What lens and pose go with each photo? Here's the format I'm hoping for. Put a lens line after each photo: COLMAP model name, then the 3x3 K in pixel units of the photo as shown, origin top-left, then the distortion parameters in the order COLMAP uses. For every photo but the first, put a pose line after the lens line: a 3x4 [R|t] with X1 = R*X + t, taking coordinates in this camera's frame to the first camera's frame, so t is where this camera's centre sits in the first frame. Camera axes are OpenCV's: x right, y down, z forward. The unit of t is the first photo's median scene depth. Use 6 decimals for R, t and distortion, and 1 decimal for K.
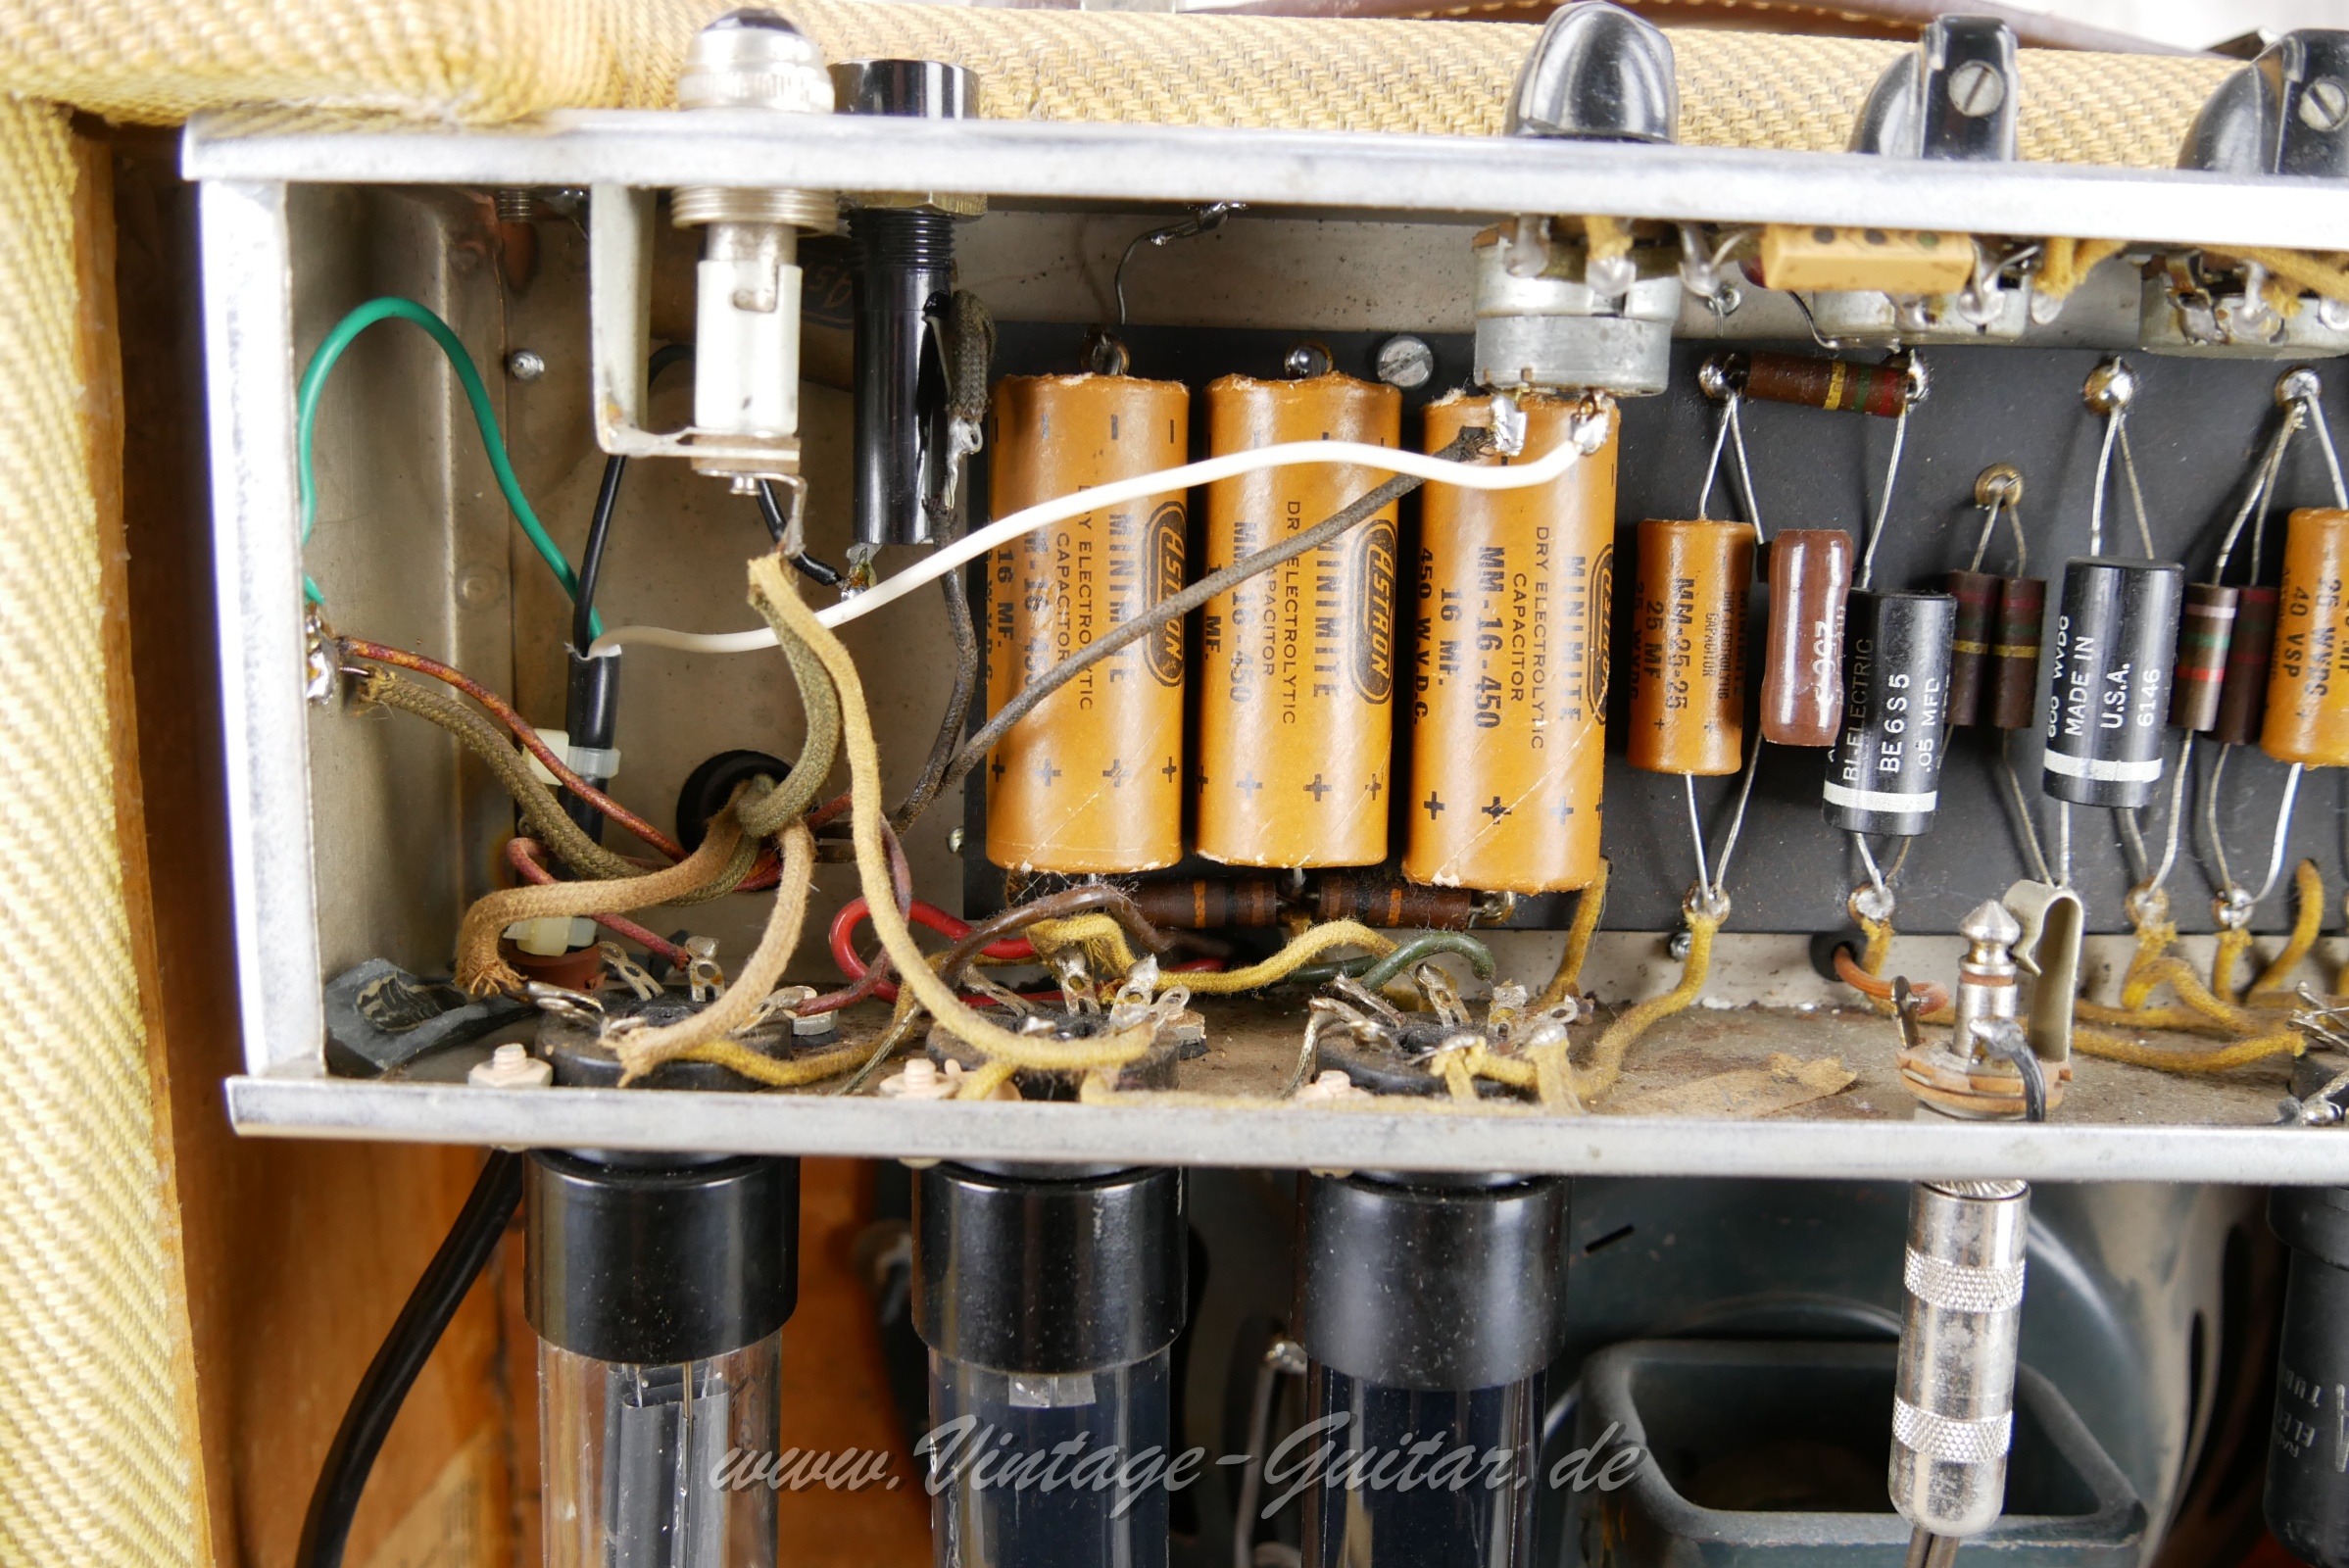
lens RADIAL K [[2030.8, 0, 1167.0], [0, 2030.8, 787.9], [0, 0, 1]] dist [-0.031716, 0.030405]
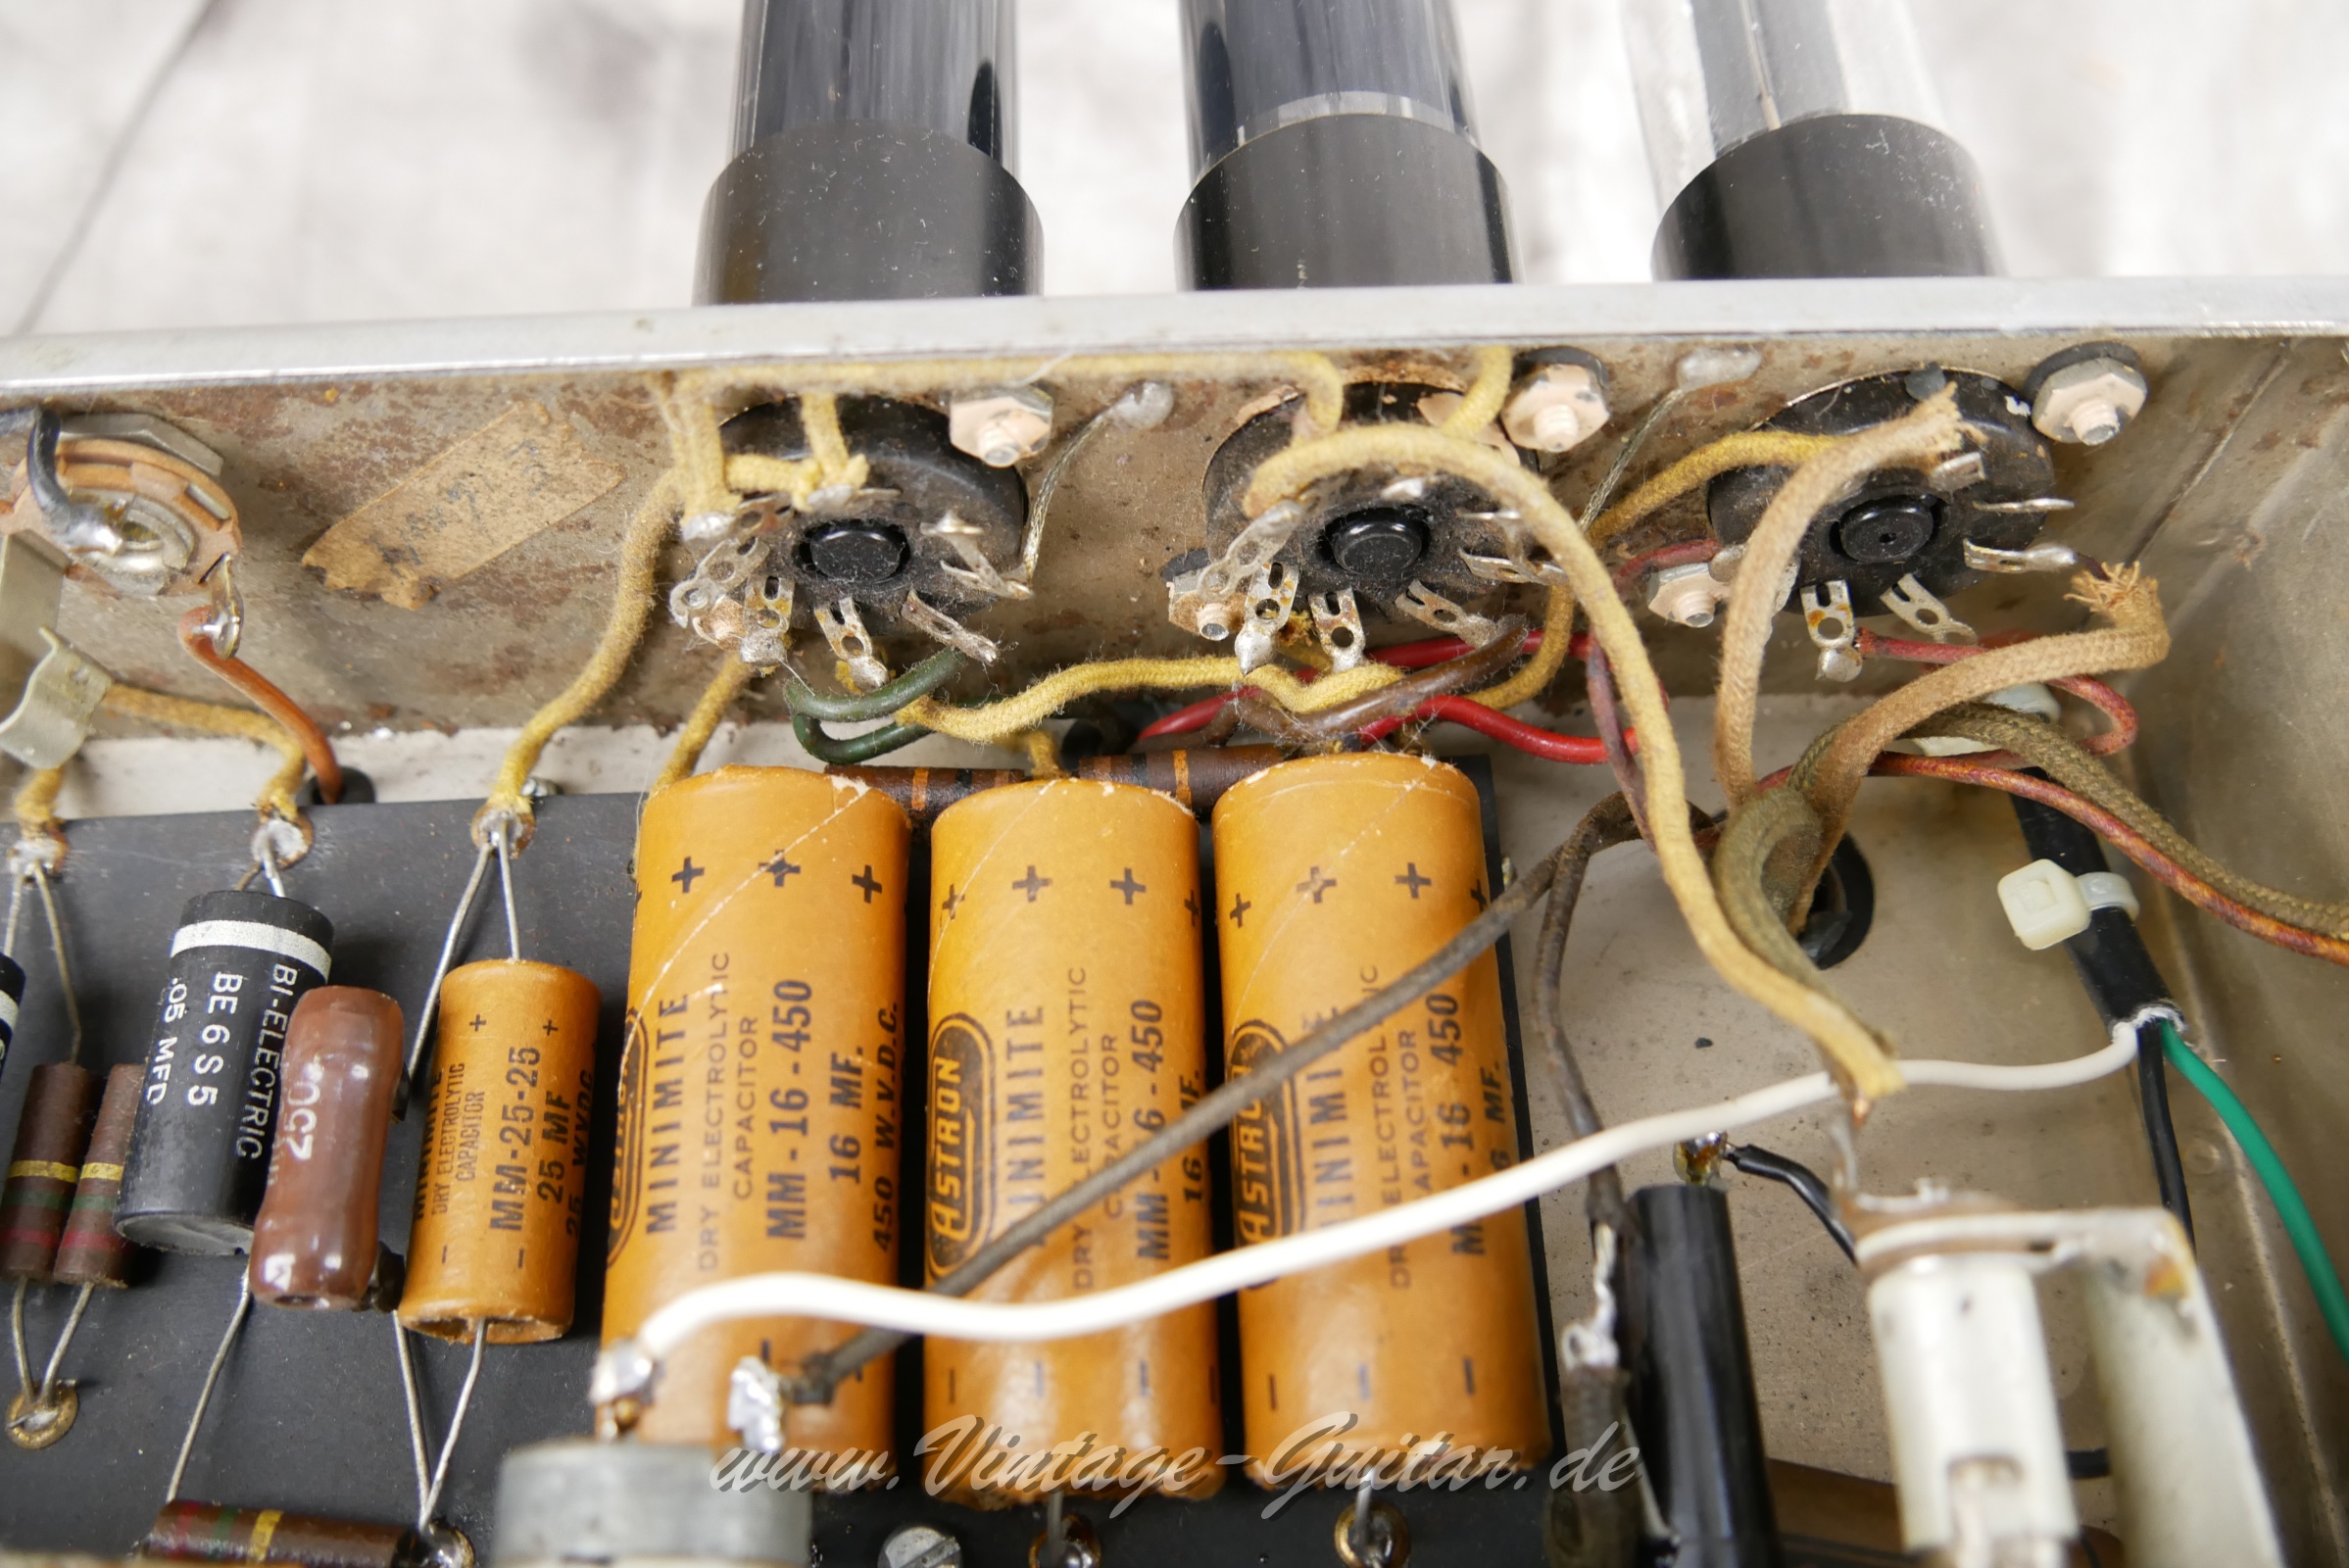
lens RADIAL K [[2030.8, 0, 1171.8], [0, 2030.8, 784.5], [0, 0, 1]] dist [-0.031716, 0.030405]
pose [[-0.998448, 0.051295, -0.021691, 0.037870], [-0.055520, -0.947377, 0.315268, -0.191464], [-0.004377, 0.315982, 0.948755, 0.307488]]
